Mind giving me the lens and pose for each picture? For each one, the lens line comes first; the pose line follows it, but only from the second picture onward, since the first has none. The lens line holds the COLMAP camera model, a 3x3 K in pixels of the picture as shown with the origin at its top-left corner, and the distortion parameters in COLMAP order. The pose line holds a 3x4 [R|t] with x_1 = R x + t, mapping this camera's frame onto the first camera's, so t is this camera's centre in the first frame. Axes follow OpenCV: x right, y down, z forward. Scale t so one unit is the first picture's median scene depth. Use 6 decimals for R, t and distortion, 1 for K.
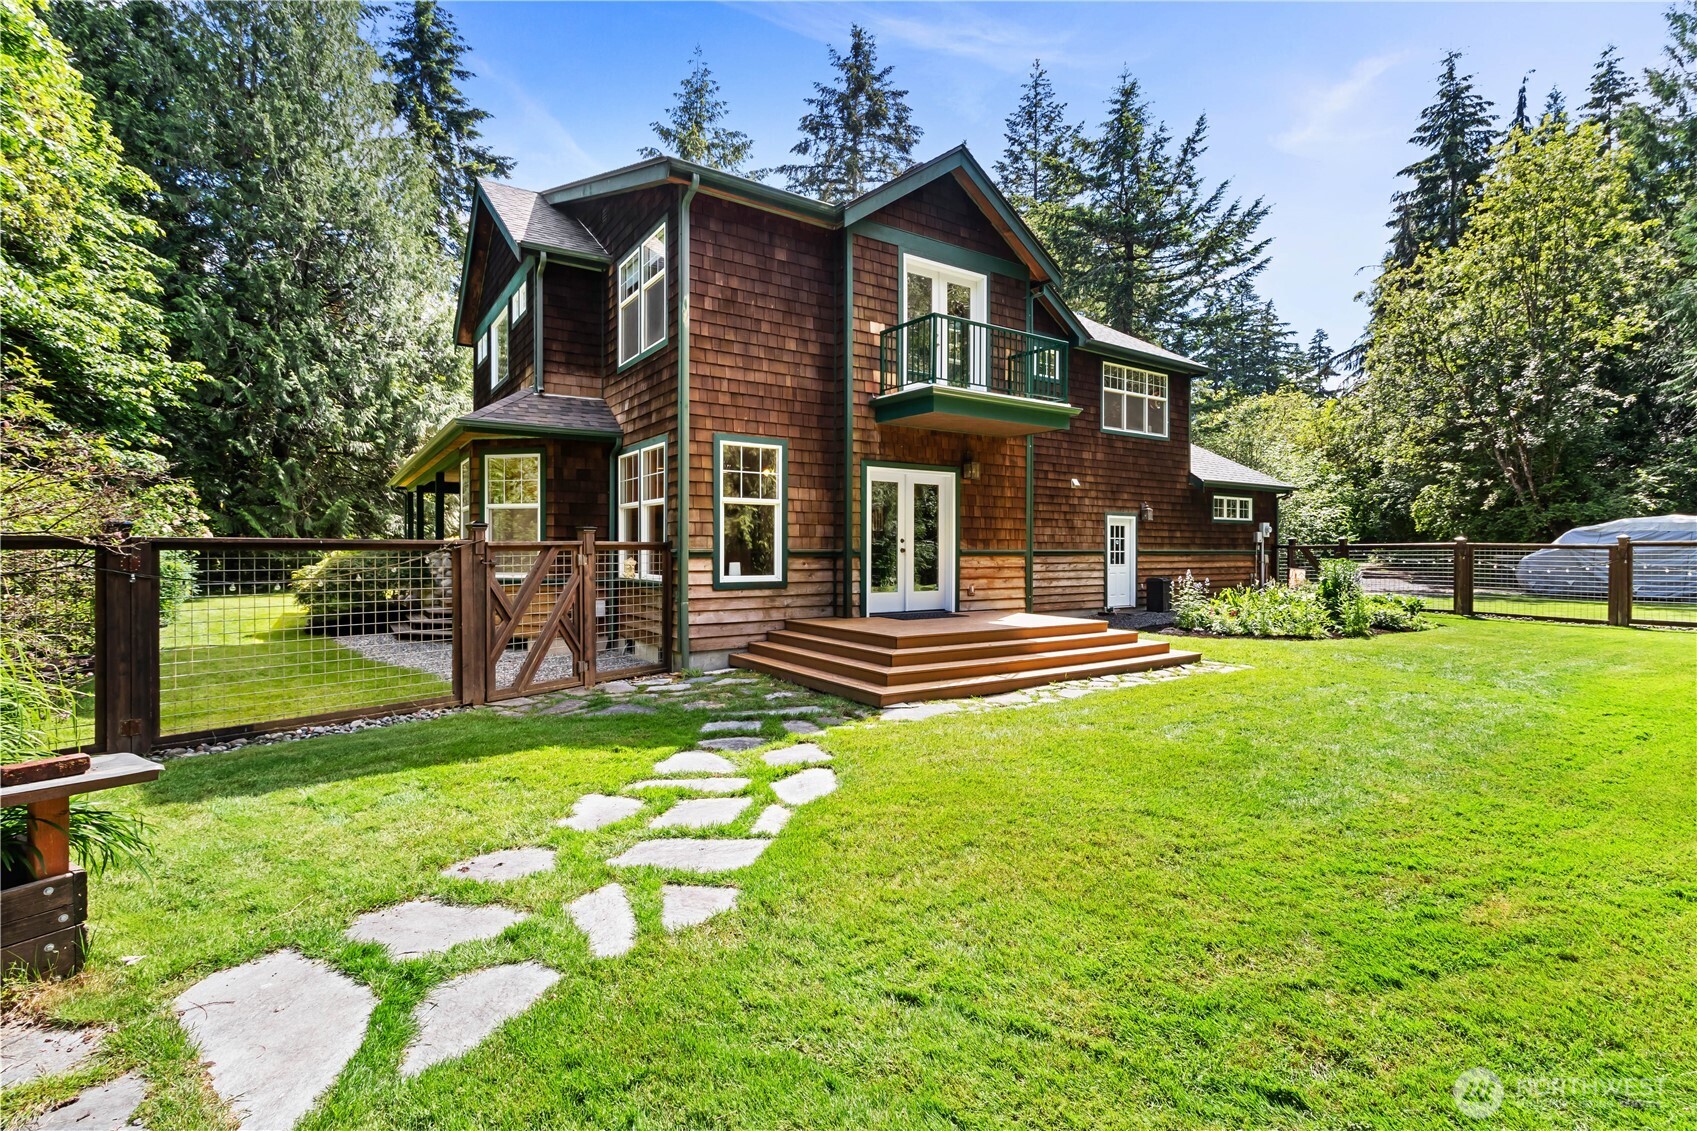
lens RADIAL K [[769.2, 0, 830.3], [0, 769.2, 550.9], [0, 0, 1]] dist [-0.002935, -0.000600]
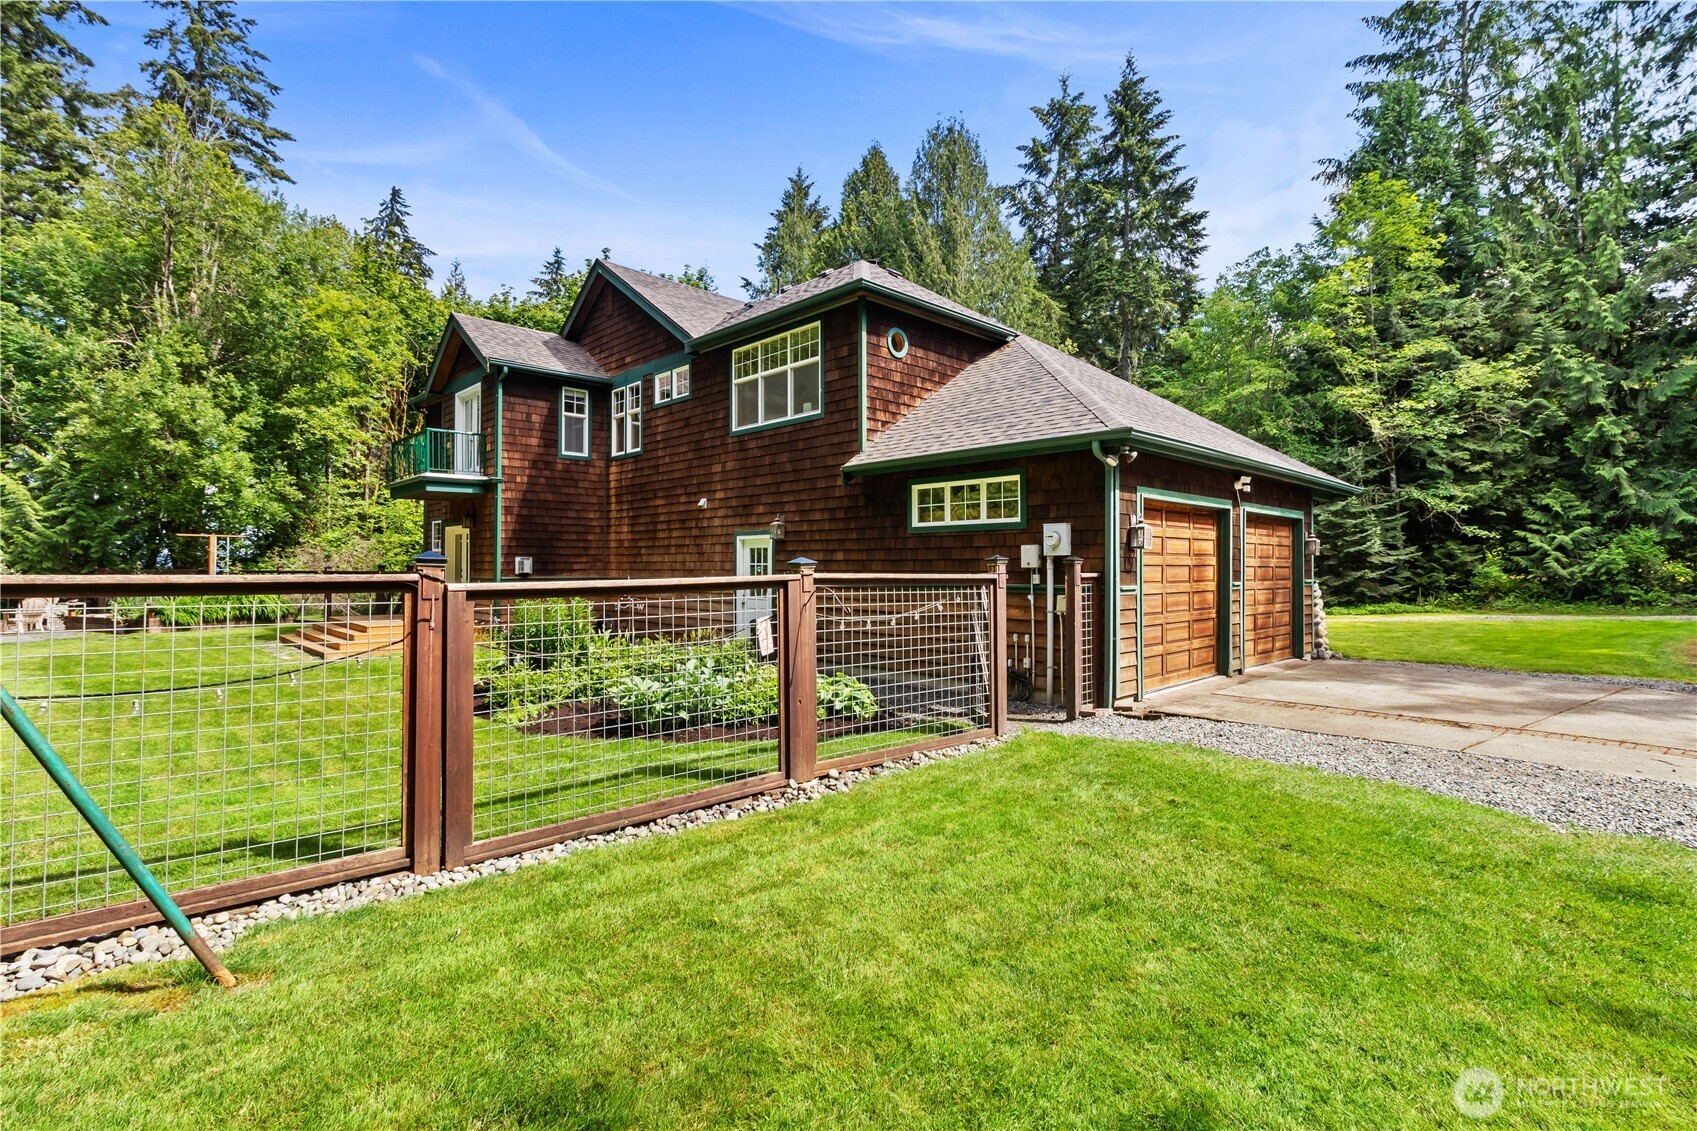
lens RADIAL K [[790.8, 0, 848.5], [0, 790.8, 565.5], [0, 0, 1]] dist [0.002182, -0.000935]
pose [[0.184818, -0.006031, -0.982754, 1.031105], [-0.004270, 0.999967, -0.006939, -0.008599], [0.982763, 0.005479, 0.184786, 0.823864]]
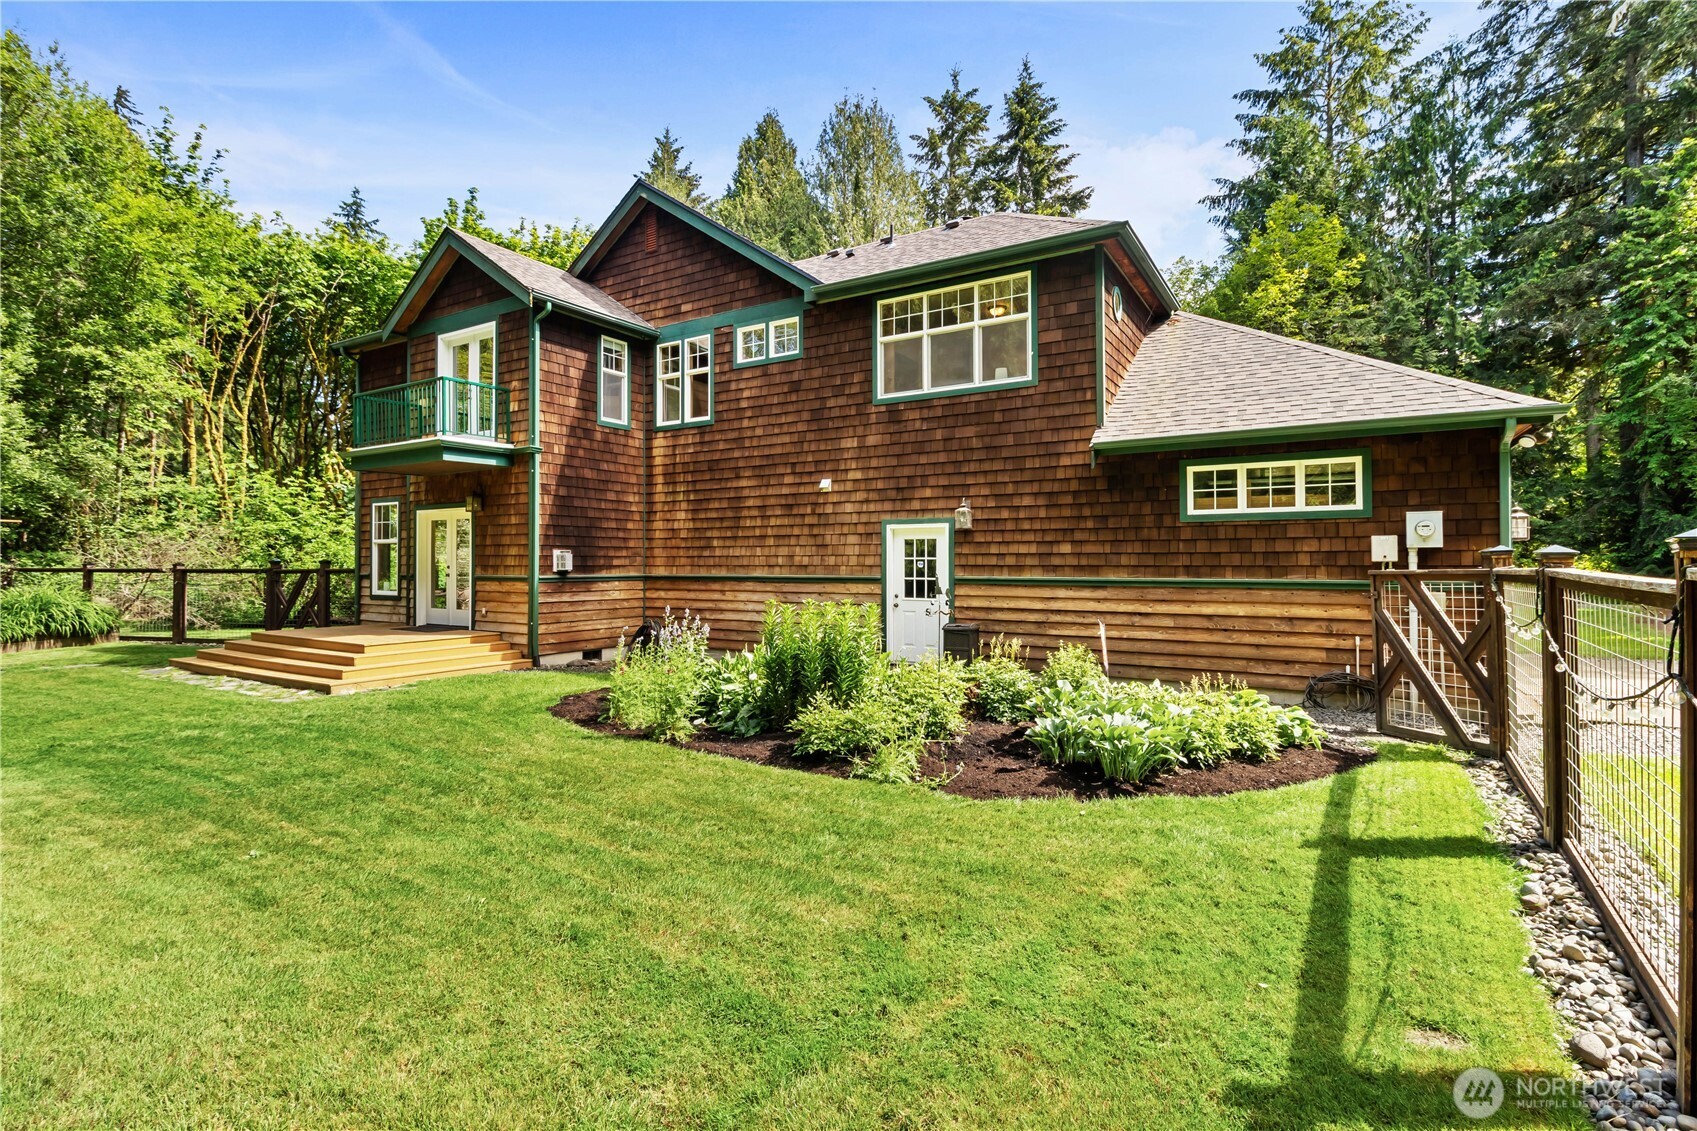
lens RADIAL K [[798.4, 0, 848.5], [0, 798.4, 565.5], [0, 0, 1]] dist [-0.000204, 0.000467]
pose [[0.428896, -0.002304, -0.903351, 0.840844], [-0.000896, 0.999995, -0.002976, -0.007210], [0.903354, 0.002086, 0.428892, 0.572241]]
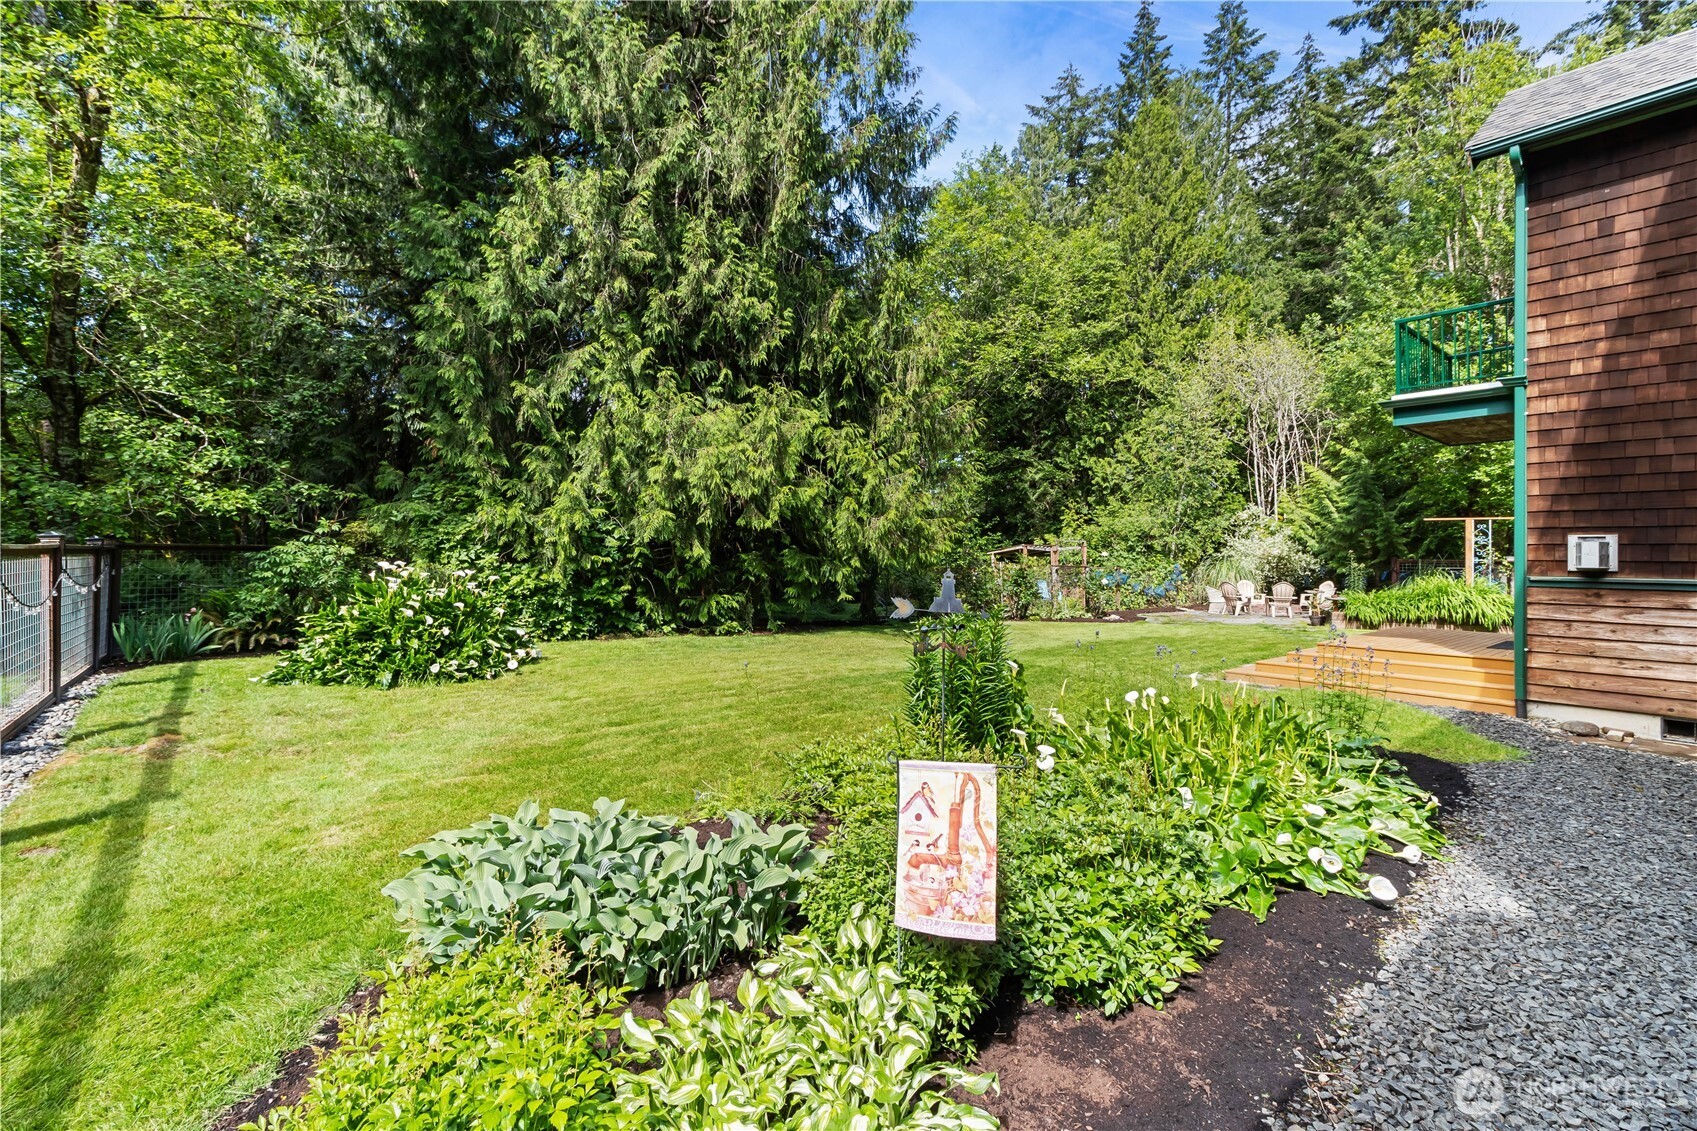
lens RADIAL K [[784.9, 0, 844.7], [0, 784.9, 529.9], [0, 0, 1]] dist [0.018442, -0.000164]
pose [[-0.991195, -0.019741, -0.130933, 0.555580], [-0.016996, 0.999612, -0.022051, -0.009384], [0.131318, -0.019631, -0.991146, 0.976022]]
